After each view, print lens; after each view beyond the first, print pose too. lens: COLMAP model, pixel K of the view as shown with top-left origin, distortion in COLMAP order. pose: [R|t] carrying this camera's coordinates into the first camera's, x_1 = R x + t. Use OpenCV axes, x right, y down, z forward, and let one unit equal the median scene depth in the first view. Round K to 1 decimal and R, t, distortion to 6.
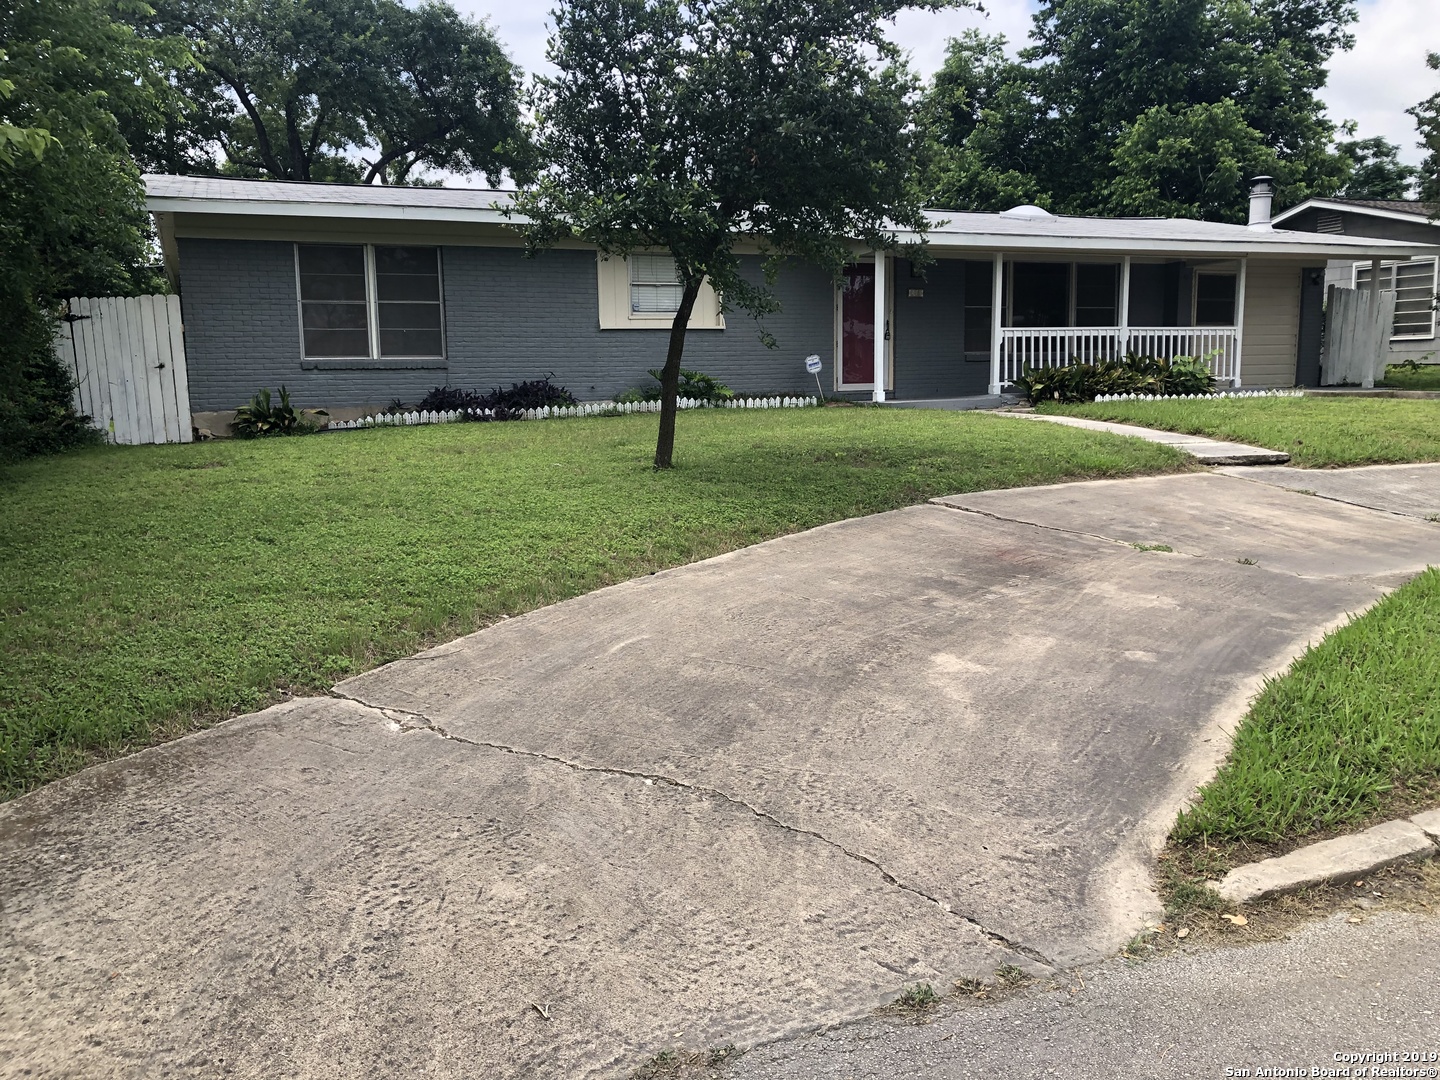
lens RADIAL K [[1168.6, 0, 723.5], [0, 1168.6, 535.8], [0, 0, 1]] dist [0.043432, -0.053044]
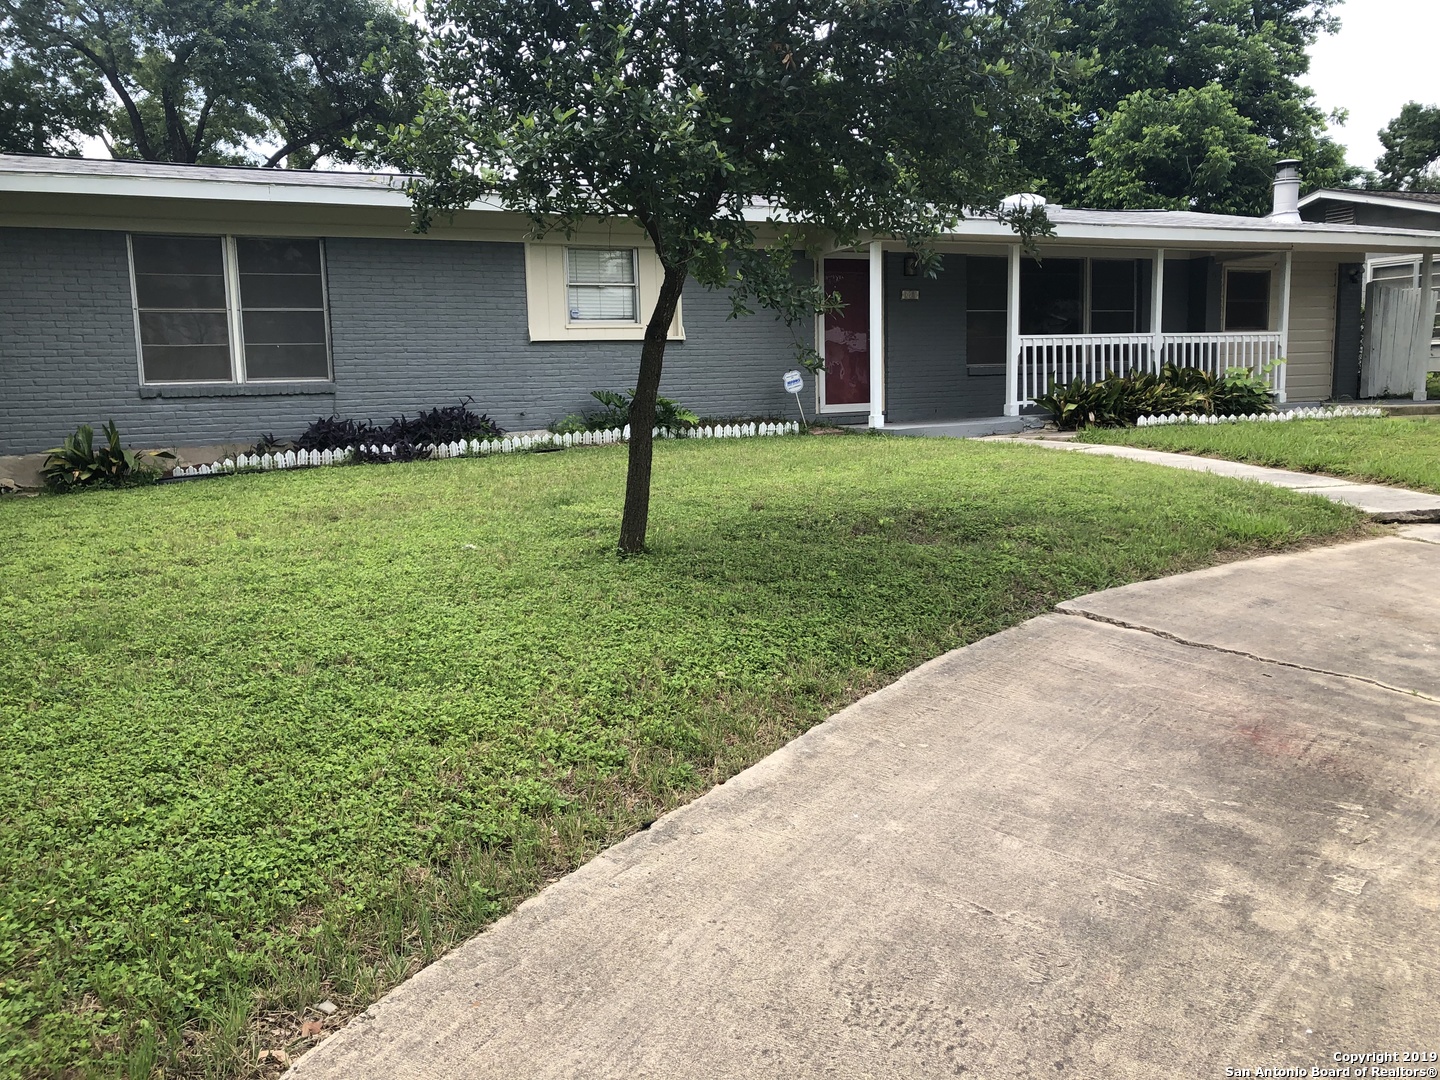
lens RADIAL K [[1171.3, 0, 710.0], [0, 1171.3, 539.6], [0, 0, 1]] dist [0.017000, -0.005107]
pose [[0.998772, -0.017265, 0.046445, -0.023479], [0.017476, 0.999839, -0.004138, -0.037990], [-0.046366, 0.004945, 0.998912, 0.207466]]
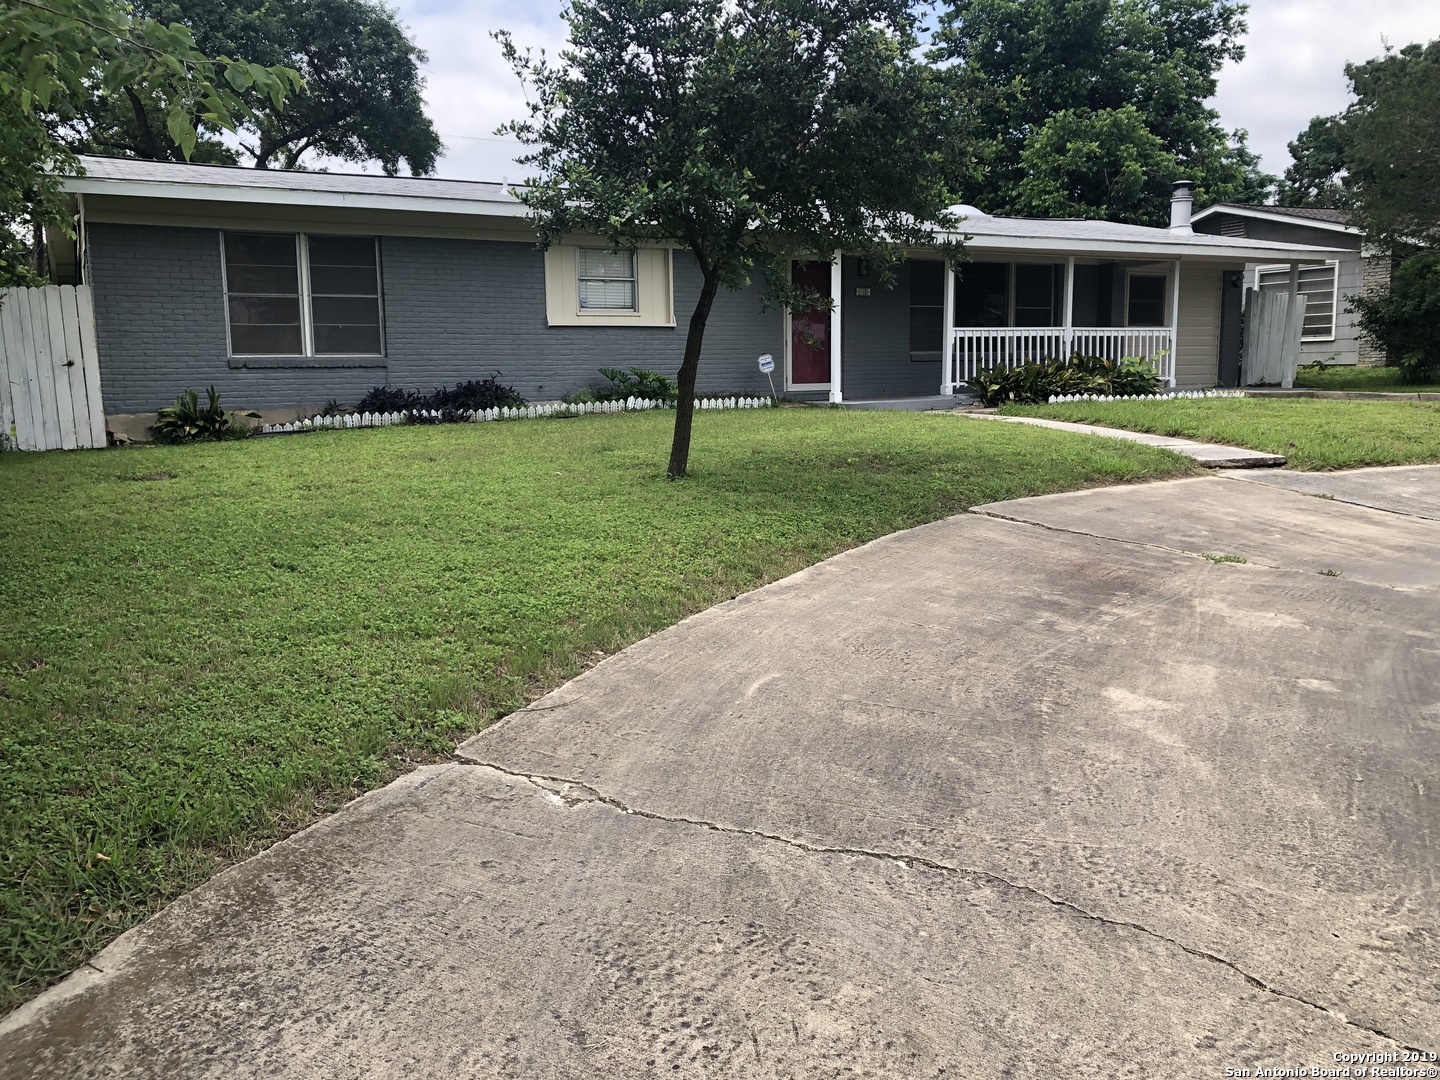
lens RADIAL K [[1168.6, 0, 723.5], [0, 1168.6, 535.8], [0, 0, 1]] dist [0.043432, -0.053044]
pose [[0.994345, -0.012462, 0.105463, -0.069600], [0.012164, 0.999920, 0.003470, -0.008245], [-0.105498, -0.002168, 0.994417, 0.040982]]
